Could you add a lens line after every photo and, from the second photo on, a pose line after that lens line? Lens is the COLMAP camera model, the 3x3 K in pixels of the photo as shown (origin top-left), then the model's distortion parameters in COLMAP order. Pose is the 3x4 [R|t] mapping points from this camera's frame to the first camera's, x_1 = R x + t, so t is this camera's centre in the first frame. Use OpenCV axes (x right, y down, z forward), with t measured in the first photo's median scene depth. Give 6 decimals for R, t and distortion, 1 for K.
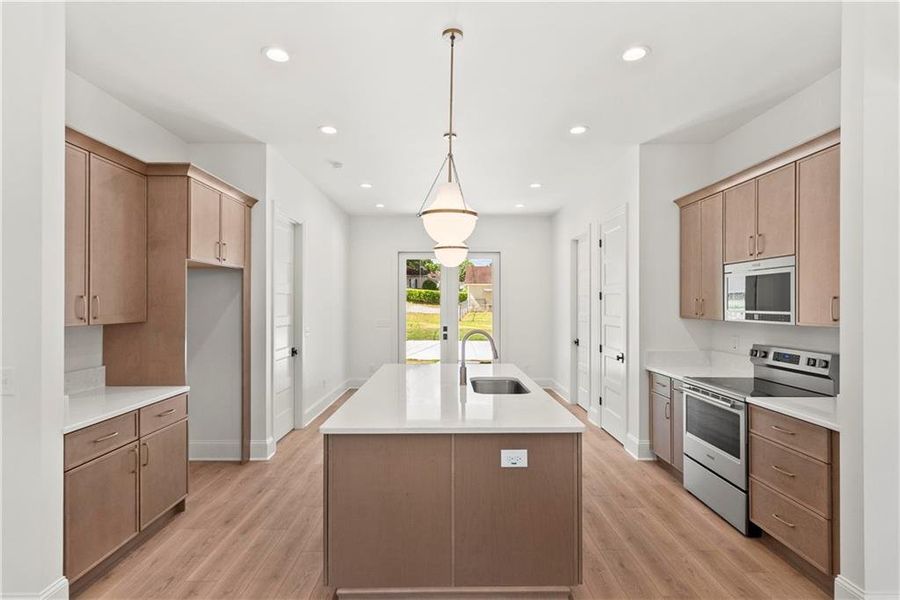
lens RADIAL K [[454.6, 0, 450.1], [0, 454.6, 305.6], [0, 0, 1]] dist [0.008032, -0.000024]
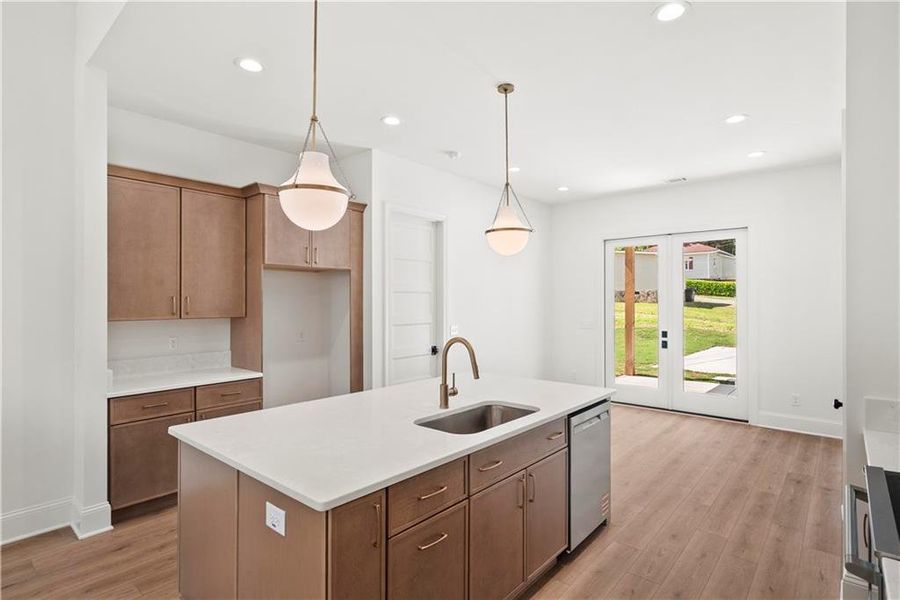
lens RADIAL K [[449.8, 0, 450.0], [0, 449.8, 305.7], [0, 0, 1]] dist [-0.001021, 0.000174]
pose [[0.748552, 0.004603, -0.663060, 0.544729], [-0.001307, 0.999984, 0.005466, -0.002662], [0.663075, -0.003225, 0.748546, 0.454768]]
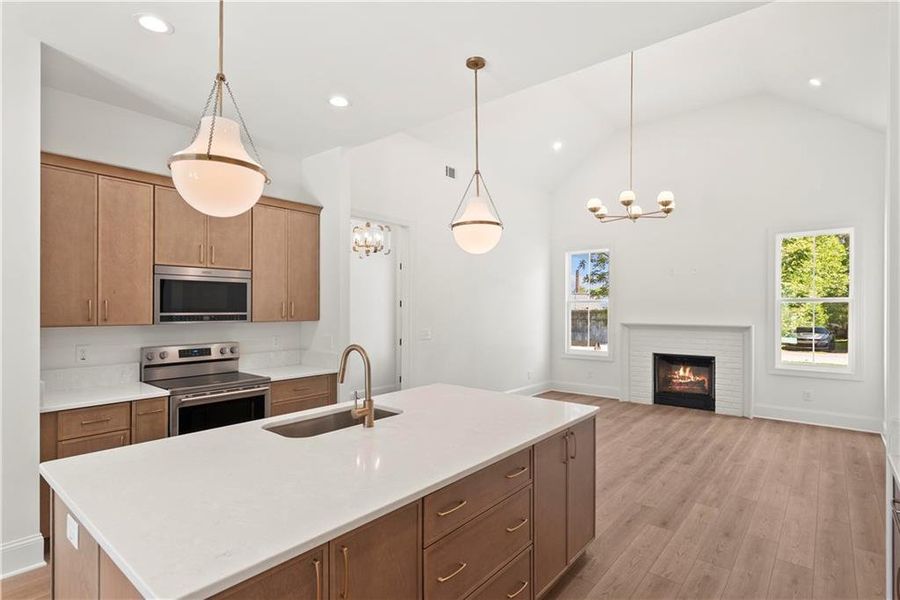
lens RADIAL K [[454.6, 0, 450.1], [0, 454.6, 305.6], [0, 0, 1]] dist [0.008032, -0.000024]
pose [[-0.762700, -0.001942, 0.646750, -0.518667], [-0.001991, 0.999998, 0.000655, -0.007989], [-0.646749, -0.000788, -0.762702, 1.469407]]
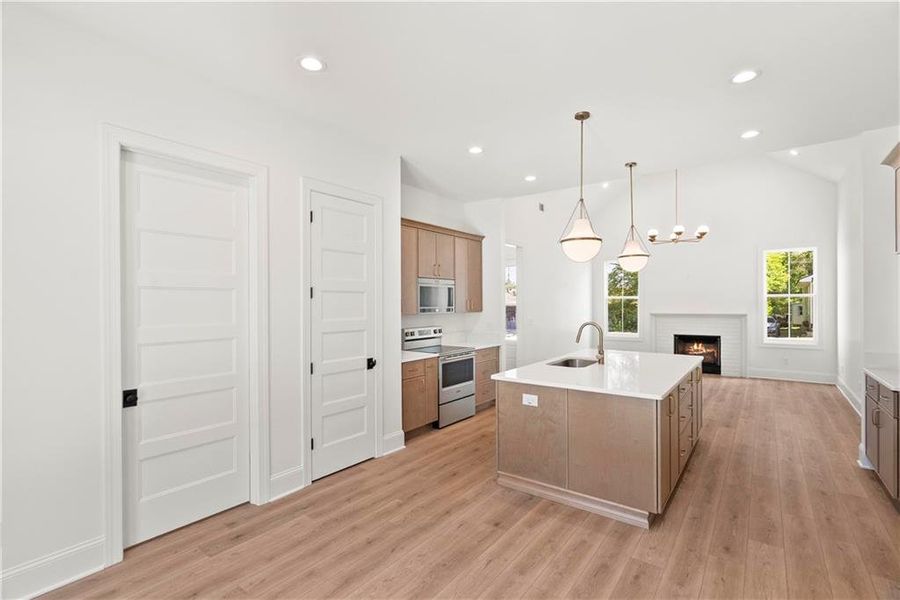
lens RADIAL K [[419.0, 0, 455.4], [0, 419.0, 300.6], [0, 0, 1]] dist [0.019870, -0.000225]
pose [[-0.800114, 0.007117, 0.599805, -0.375256], [0.006513, 0.999974, -0.003178, -0.007267], [-0.599812, 0.001364, -0.800140, 2.275189]]
